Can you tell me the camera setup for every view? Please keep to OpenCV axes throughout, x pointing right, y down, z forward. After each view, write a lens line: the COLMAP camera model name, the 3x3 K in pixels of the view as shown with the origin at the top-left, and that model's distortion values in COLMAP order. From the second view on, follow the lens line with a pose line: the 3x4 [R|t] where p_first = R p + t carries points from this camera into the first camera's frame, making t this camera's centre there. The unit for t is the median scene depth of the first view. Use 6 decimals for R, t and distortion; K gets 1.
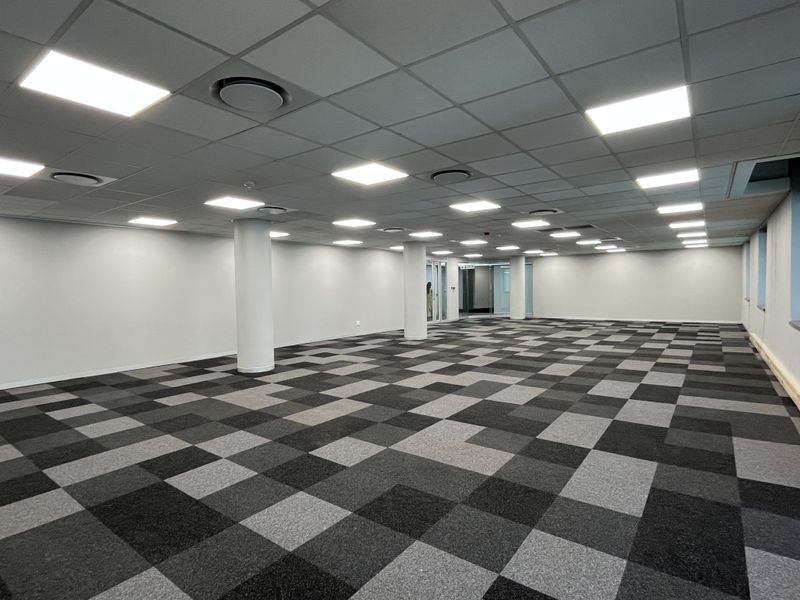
lens RADIAL K [[419.7, 0, 400.0], [0, 419.7, 300.0], [0, 0, 1]] dist [-0.003648, 0.000000]
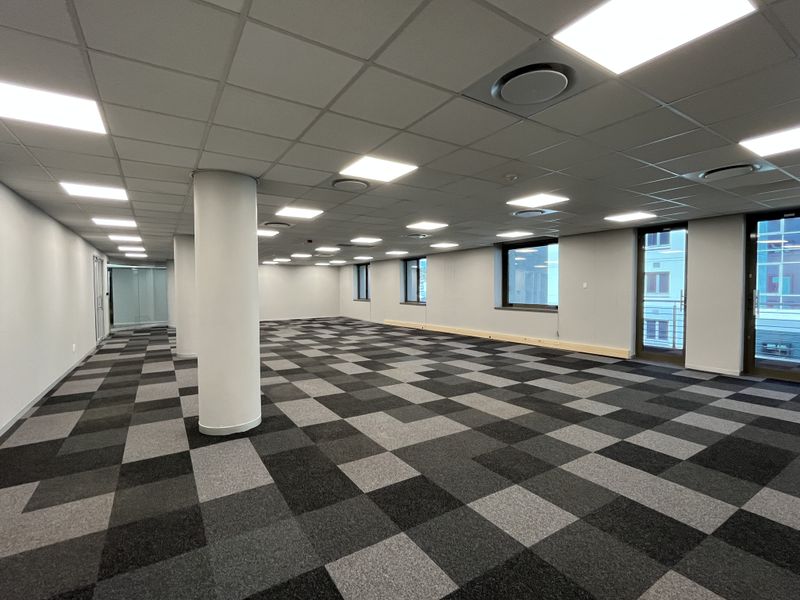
lens RADIAL K [[381.5, 0, 400.0], [0, 381.5, 300.0], [0, 0, 1]] dist [-0.018503, 0.008793]
pose [[0.357736, -0.017003, 0.933668, -0.889131], [0.030112, 0.999524, 0.006665, -0.006856], [-0.933337, 0.025730, 0.358078, 0.678559]]
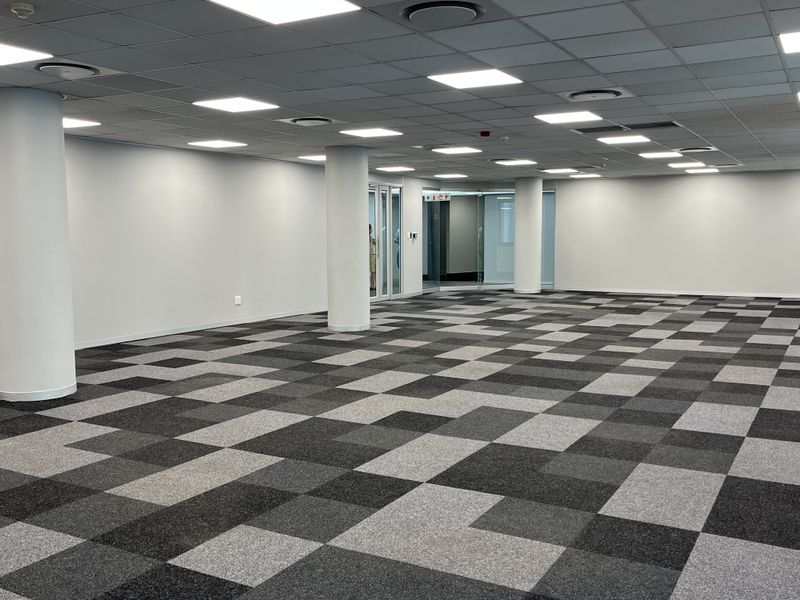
lens RADIAL K [[763.5, 0, 400.0], [0, 763.5, 300.0], [0, 0, 1]] dist [0.046077, -0.027881]
pose [[0.991551, -0.001009, 0.129713, -0.037041], [-0.006246, 0.998439, 0.055506, 0.000331], [-0.129566, -0.055848, 0.989997, 0.045135]]
